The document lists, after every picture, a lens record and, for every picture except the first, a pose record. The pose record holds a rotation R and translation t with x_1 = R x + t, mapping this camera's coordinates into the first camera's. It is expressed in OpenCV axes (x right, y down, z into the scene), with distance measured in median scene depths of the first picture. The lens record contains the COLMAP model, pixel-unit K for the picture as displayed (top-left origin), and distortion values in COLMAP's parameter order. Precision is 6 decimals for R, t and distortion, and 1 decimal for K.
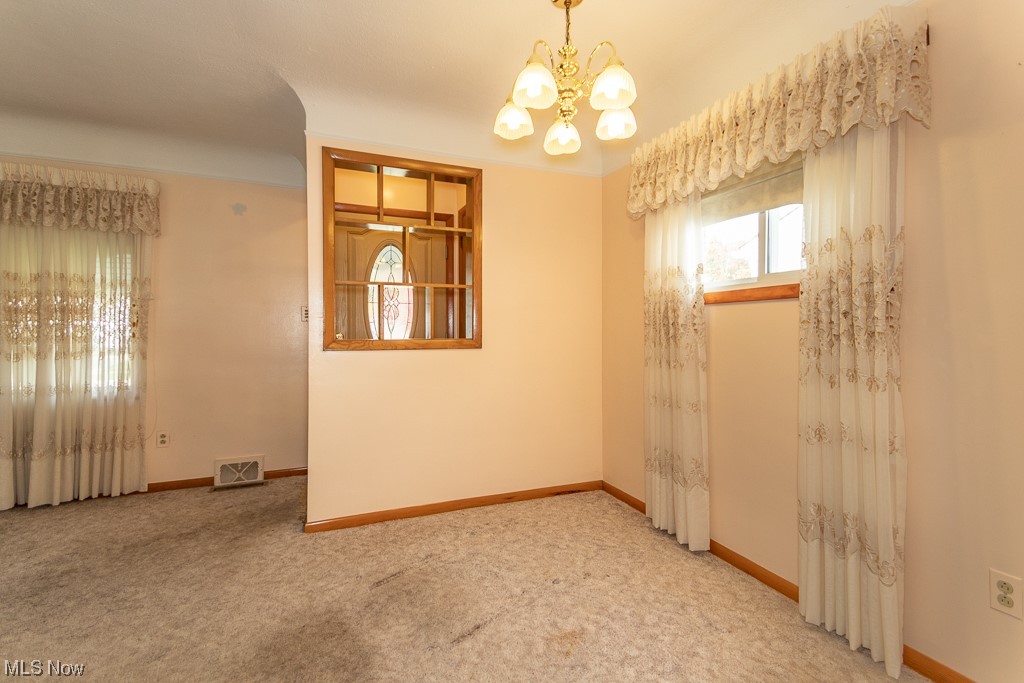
lens RADIAL K [[473.2, 0, 519.7], [0, 473.2, 325.9], [0, 0, 1]] dist [0.068059, -0.022573]
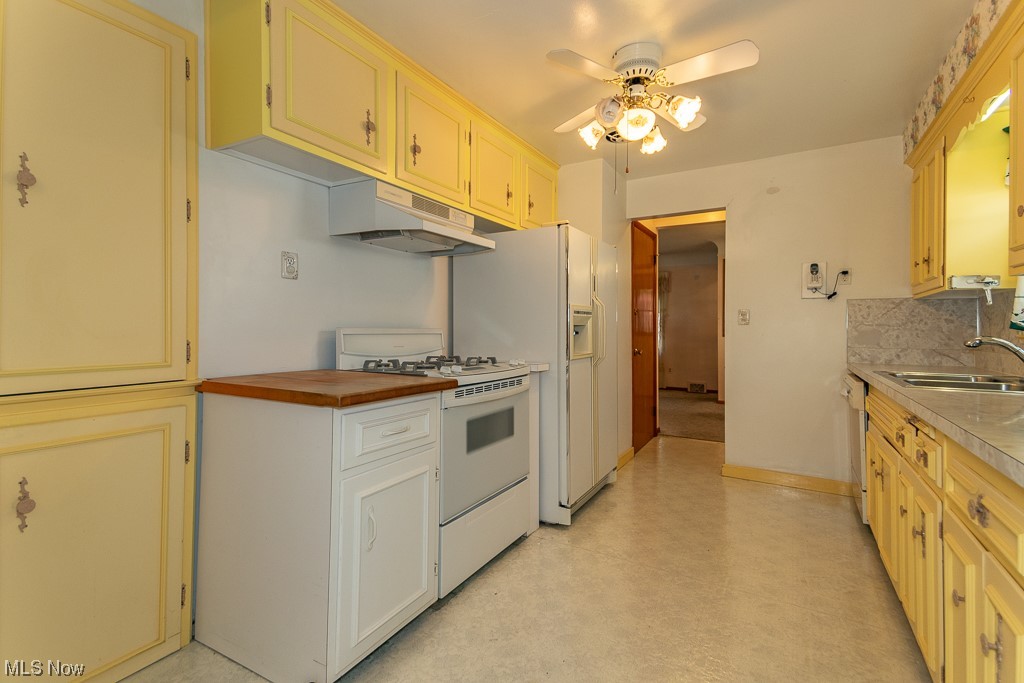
lens RADIAL K [[473.2, 0, 506.0], [0, 473.2, 324.0], [0, 0, 1]] dist [0.068059, -0.022573]
pose [[0.591889, -0.005978, -0.805997, 0.848781], [0.004103, 0.999982, -0.004403, -0.016453], [0.806009, -0.000700, 0.591903, -1.278226]]
